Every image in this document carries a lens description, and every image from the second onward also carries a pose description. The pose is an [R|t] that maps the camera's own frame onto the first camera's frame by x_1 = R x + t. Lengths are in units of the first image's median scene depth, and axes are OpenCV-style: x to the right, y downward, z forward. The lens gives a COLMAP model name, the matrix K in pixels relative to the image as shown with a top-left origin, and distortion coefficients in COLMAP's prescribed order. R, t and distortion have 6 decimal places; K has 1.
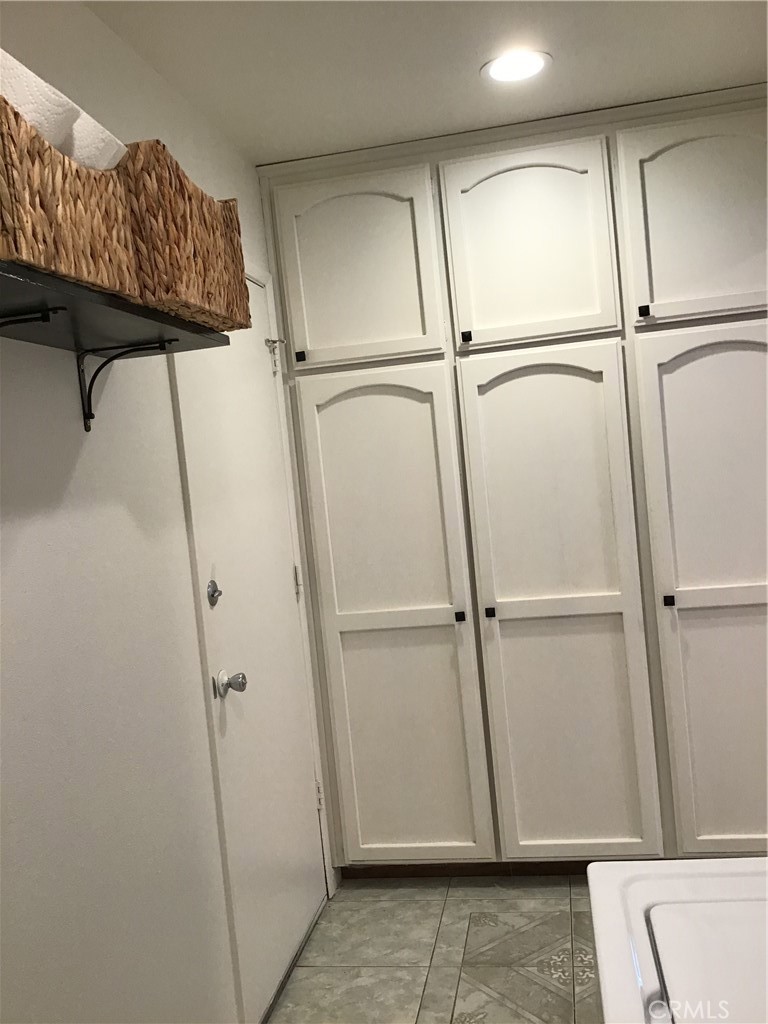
lens RADIAL K [[931.6, 0, 386.9], [0, 931.6, 514.7], [0, 0, 1]] dist [0.168314, -0.369386]
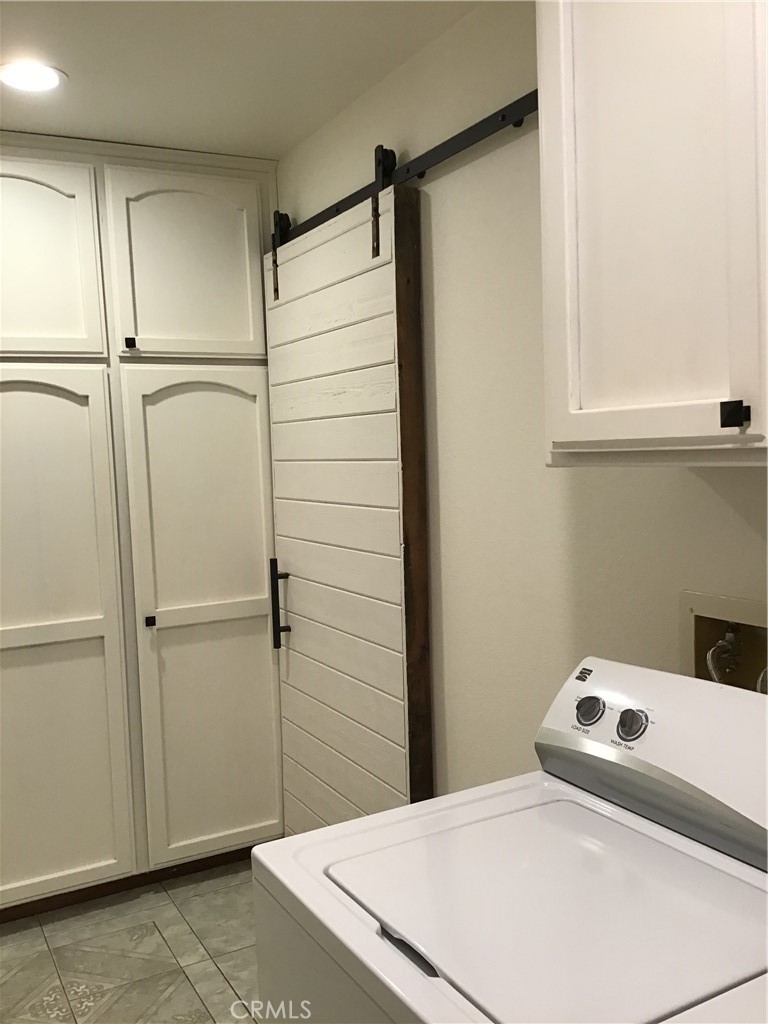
lens RADIAL K [[927.7, 0, 385.1], [0, 927.7, 516.0], [0, 0, 1]] dist [0.124462, -0.227316]
pose [[0.779836, 0.024212, 0.625515, -0.149063], [-0.000716, 0.999286, -0.037786, 0.013505], [-0.625983, 0.029019, 0.779297, 0.027038]]
